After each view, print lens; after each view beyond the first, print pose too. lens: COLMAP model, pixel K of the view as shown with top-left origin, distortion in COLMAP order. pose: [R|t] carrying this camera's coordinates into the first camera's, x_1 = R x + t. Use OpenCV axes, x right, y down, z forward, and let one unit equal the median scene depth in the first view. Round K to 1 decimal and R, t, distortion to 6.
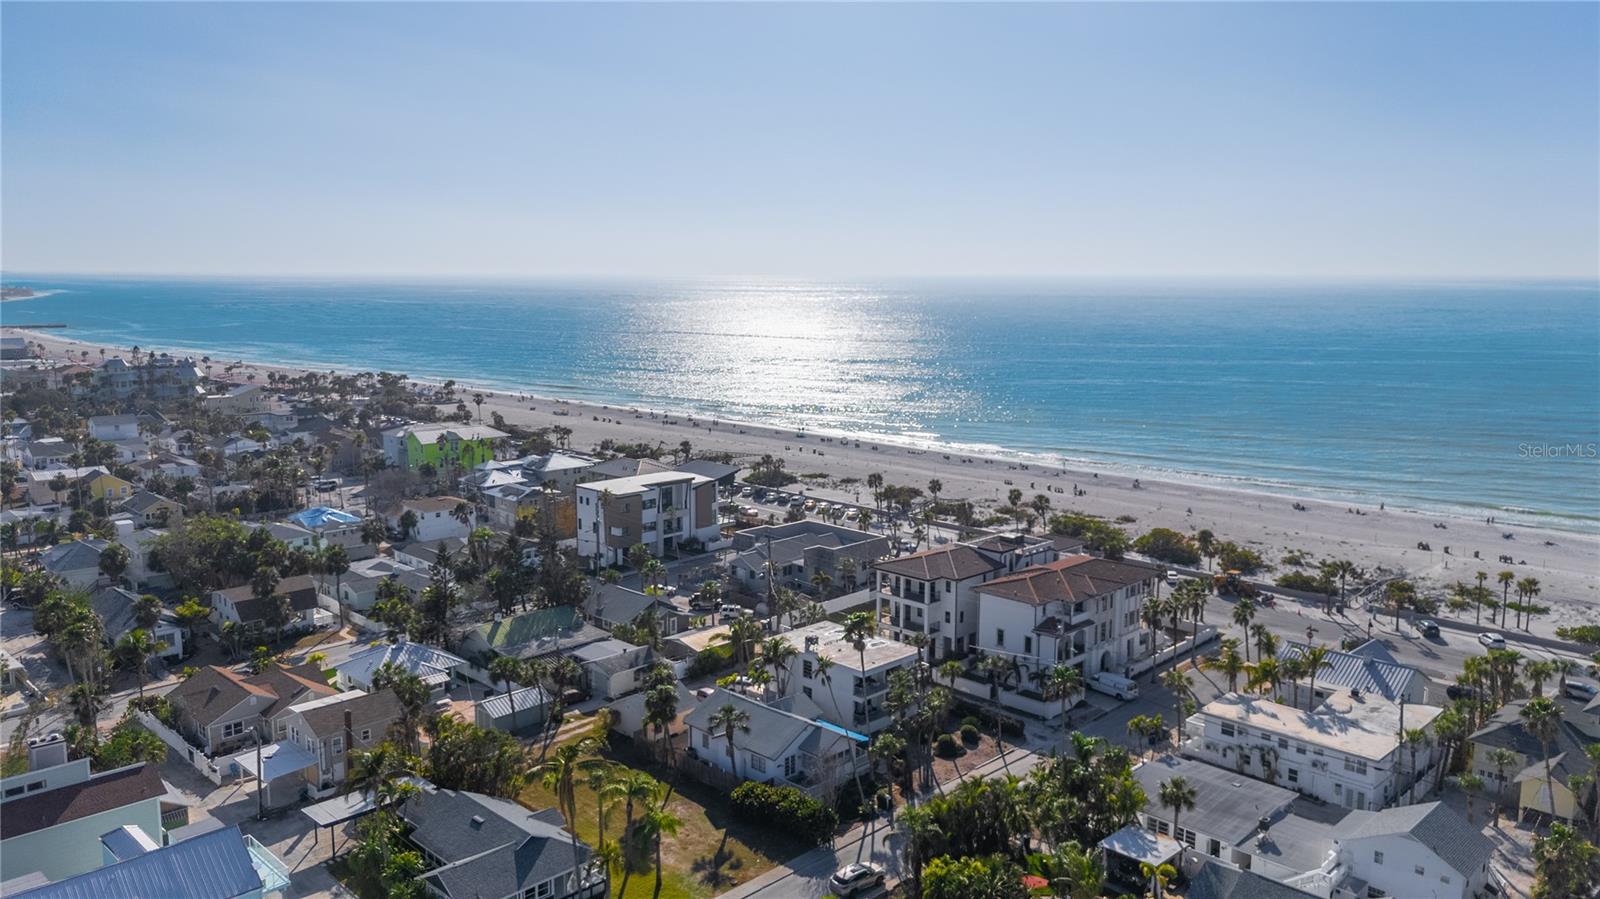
lens RADIAL K [[1179.3, 0, 797.5], [0, 1179.3, 452.1], [0, 0, 1]] dist [0.065905, -0.059687]
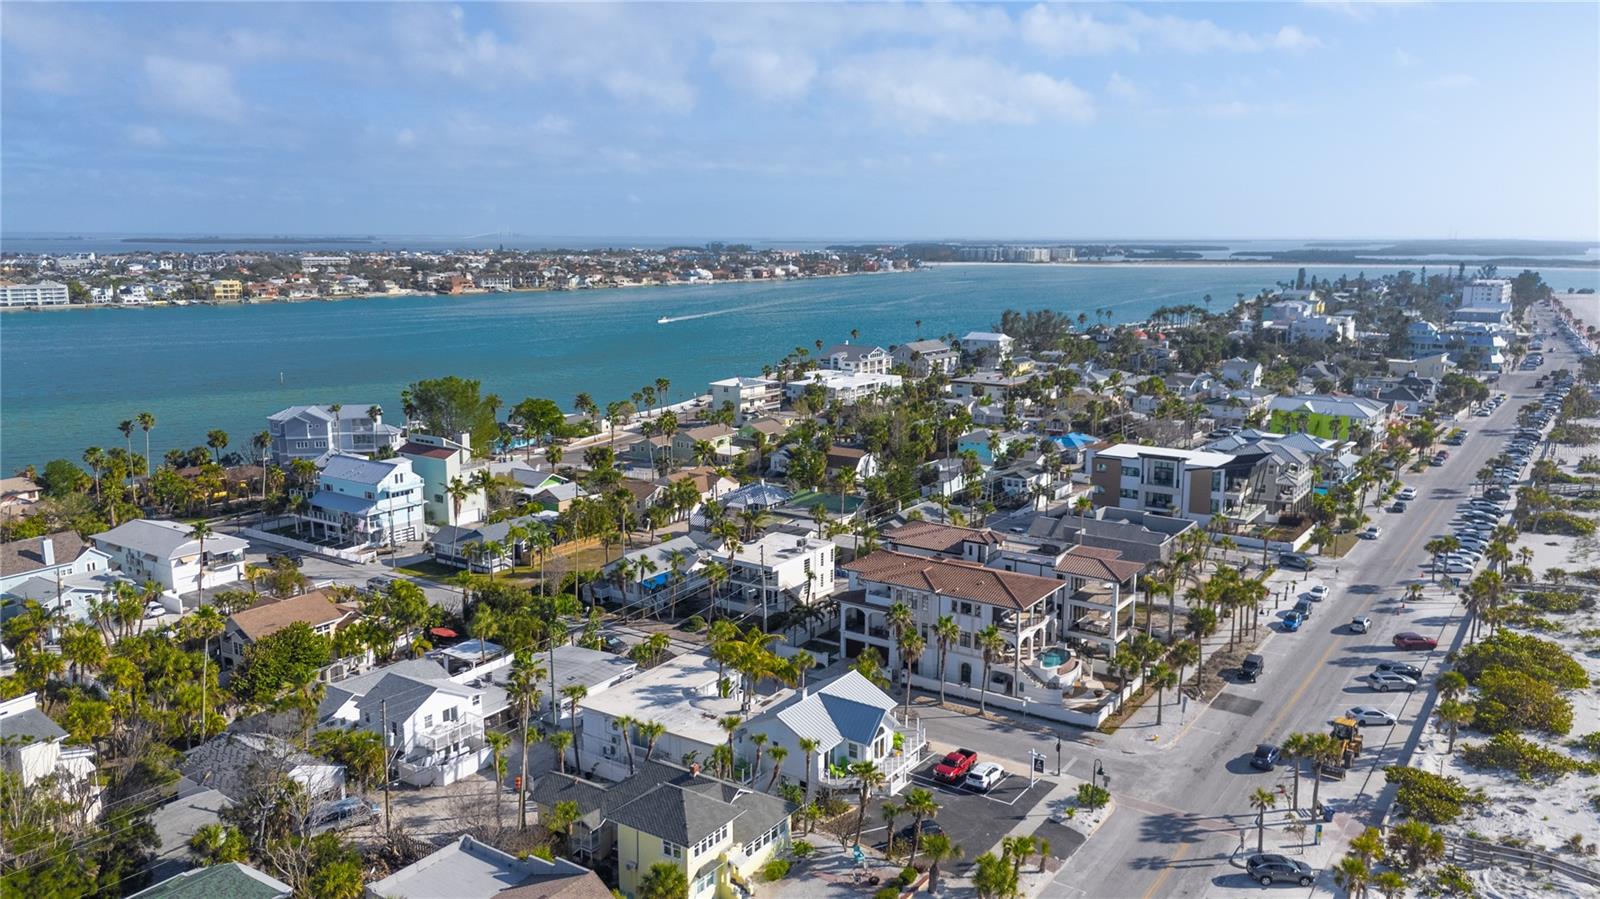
lens RADIAL K [[1179.3, 0, 789.9], [0, 1179.3, 464.9], [0, 0, 1]] dist [0.065905, -0.059687]
pose [[0.180692, 0.188181, -0.965369, 1.104057], [-0.148134, 0.975536, 0.162436, -0.115026], [0.972320, 0.113654, 0.204148, 0.680533]]
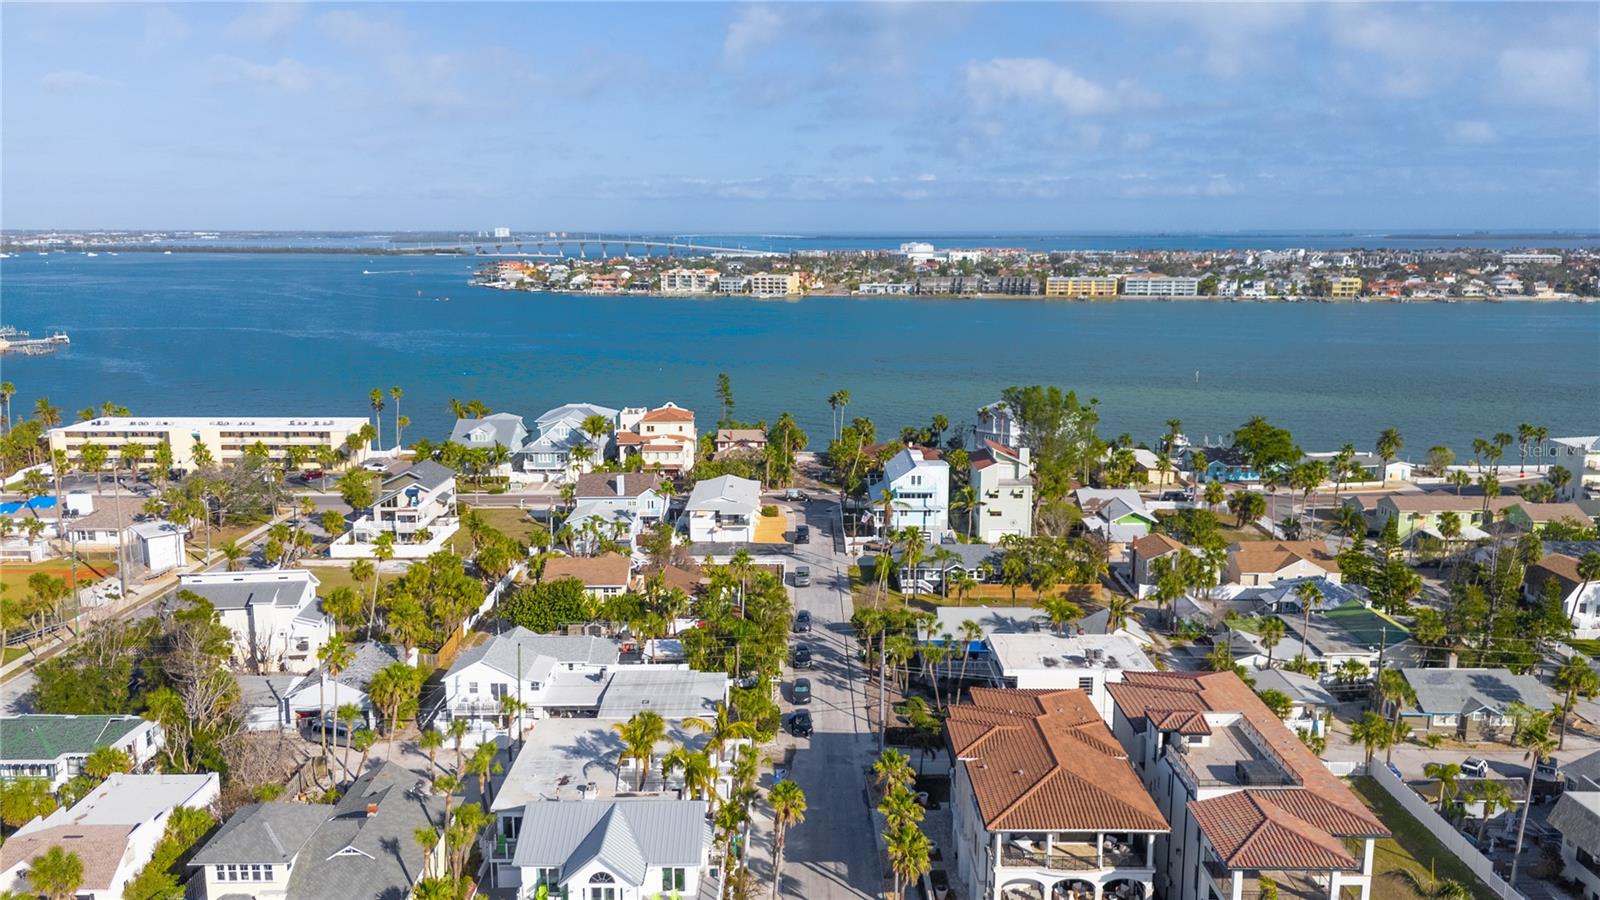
lens RADIAL K [[1179.3, 0, 808.6], [0, 1179.3, 465.8], [0, 0, 1]] dist [0.065905, -0.059687]
pose [[-0.704517, 0.138346, -0.696072, 0.732203], [-0.107568, 0.948667, 0.297422, -0.208381], [0.701488, 0.284414, -0.653470, 1.288007]]
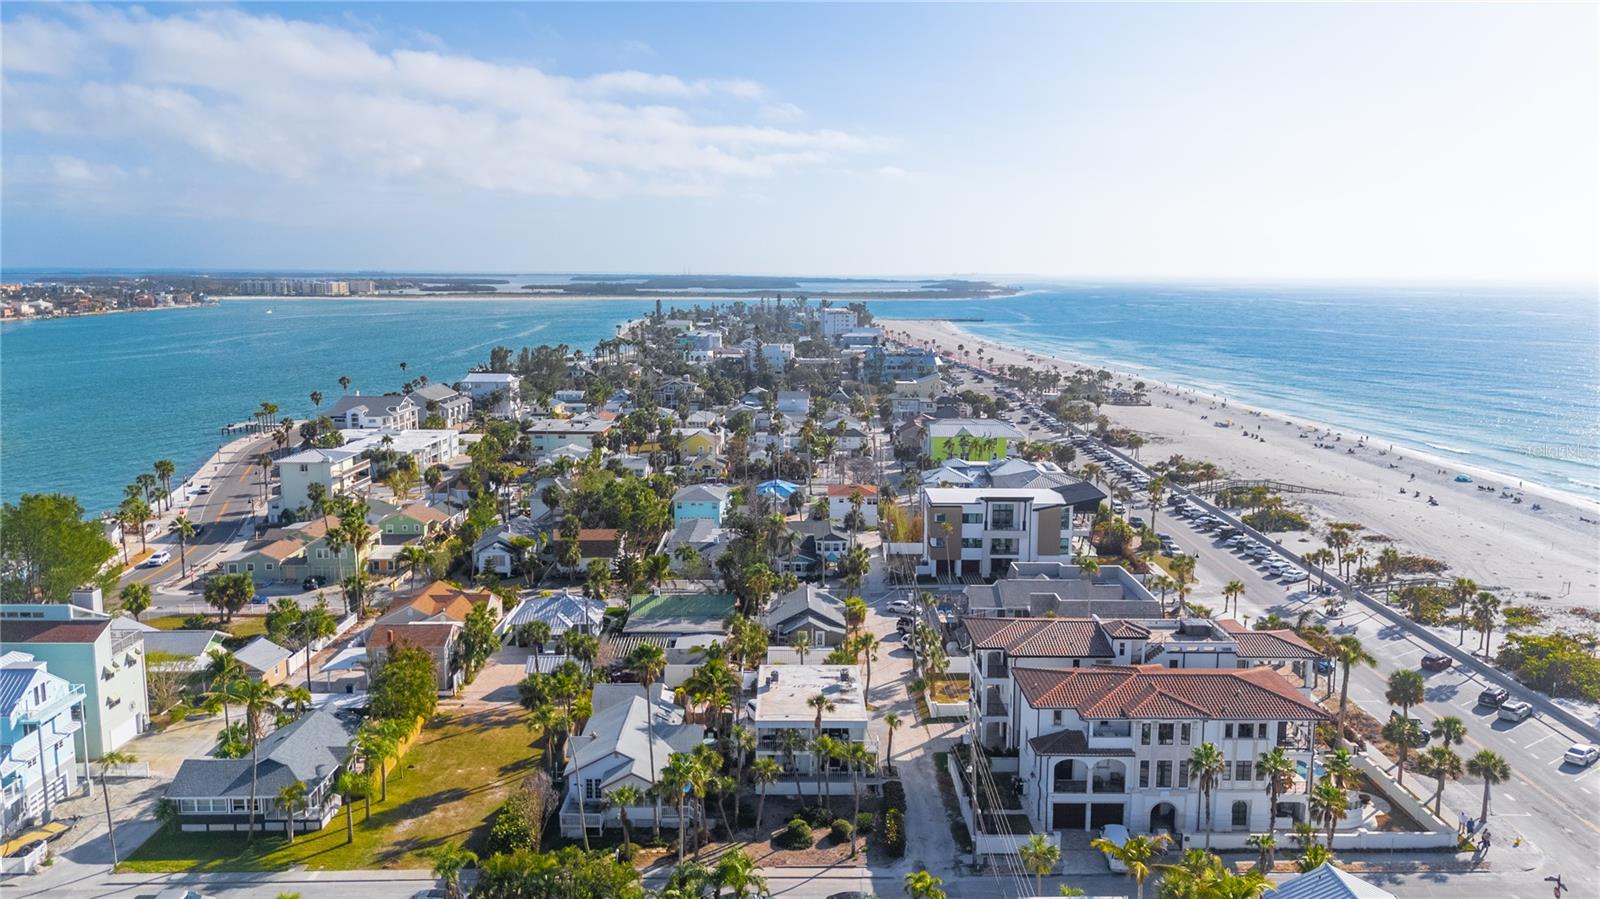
lens RADIAL K [[1179.3, 0, 789.6], [0, 1179.3, 459.5], [0, 0, 1]] dist [0.065905, -0.059687]
pose [[0.710271, 0.112619, -0.694861, 0.557330], [-0.106420, 0.992953, 0.052152, -0.047197], [0.695837, 0.036905, 0.717251, 0.318127]]
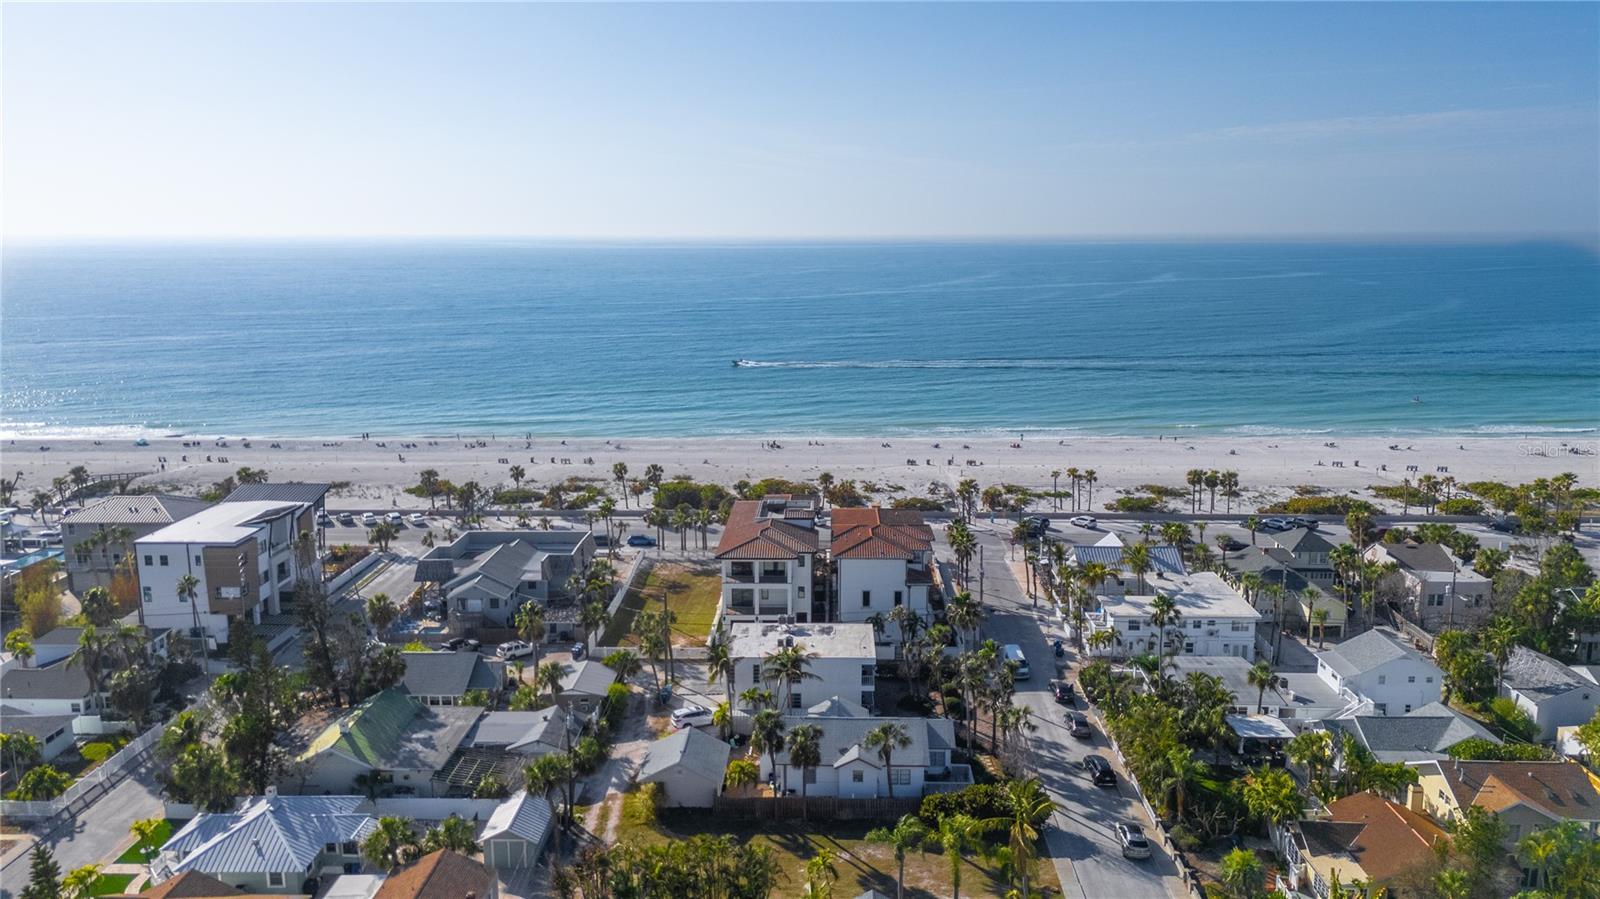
lens RADIAL K [[1179.3, 0, 798.2], [0, 1179.3, 442.6], [0, 0, 1]] dist [0.065905, -0.059687]
pose [[0.727660, -0.126367, 0.674197, -0.517086], [0.109047, 0.991695, 0.068183, -0.049965], [-0.677214, 0.023905, 0.735397, 0.282689]]
